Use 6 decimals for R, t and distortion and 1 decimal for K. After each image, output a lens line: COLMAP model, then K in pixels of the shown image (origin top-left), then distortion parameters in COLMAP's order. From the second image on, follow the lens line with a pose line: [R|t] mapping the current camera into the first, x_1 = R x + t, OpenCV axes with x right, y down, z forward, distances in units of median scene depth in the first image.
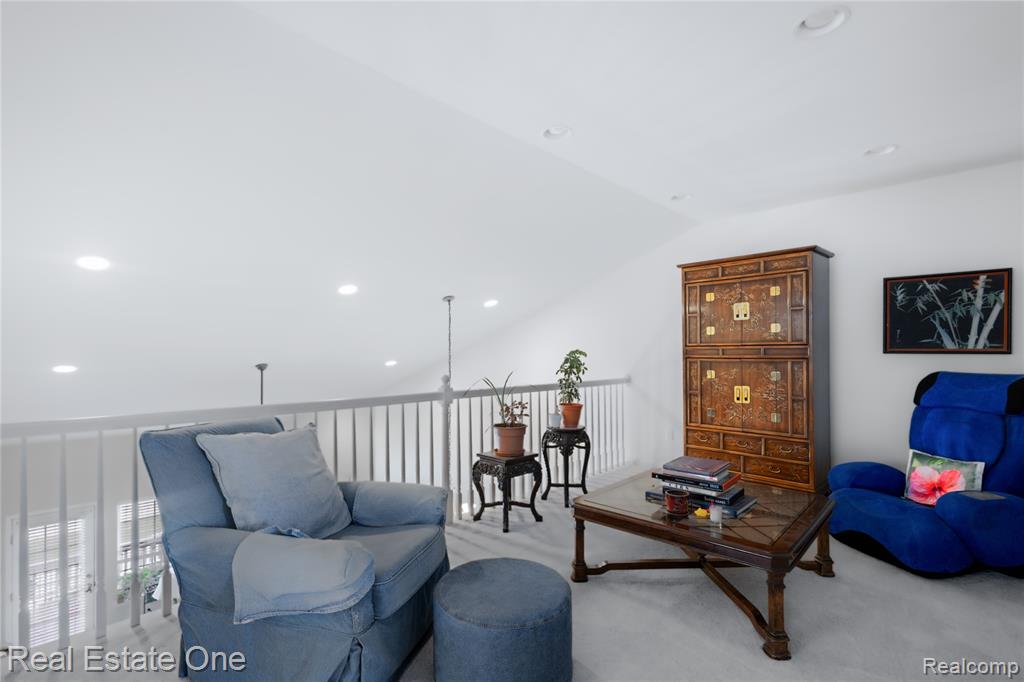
lens RADIAL K [[468.9, 0, 507.5], [0, 468.9, 345.6], [0, 0, 1]] dist [0.013539, -0.000197]
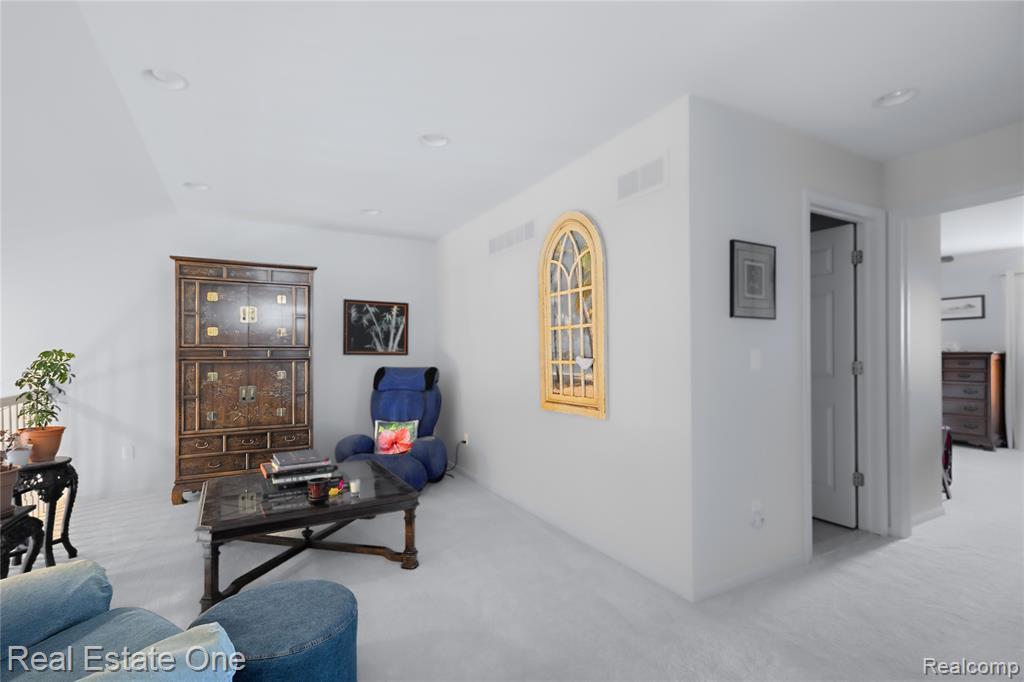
lens RADIAL K [[468.9, 0, 507.5], [0, 468.9, 345.6], [0, 0, 1]] dist [0.013539, -0.000197]
pose [[0.318799, 0.018629, 0.947639, -0.330010], [-0.015318, 0.999778, -0.014500, 0.002450], [-0.947698, -0.009893, 0.319014, 0.132558]]
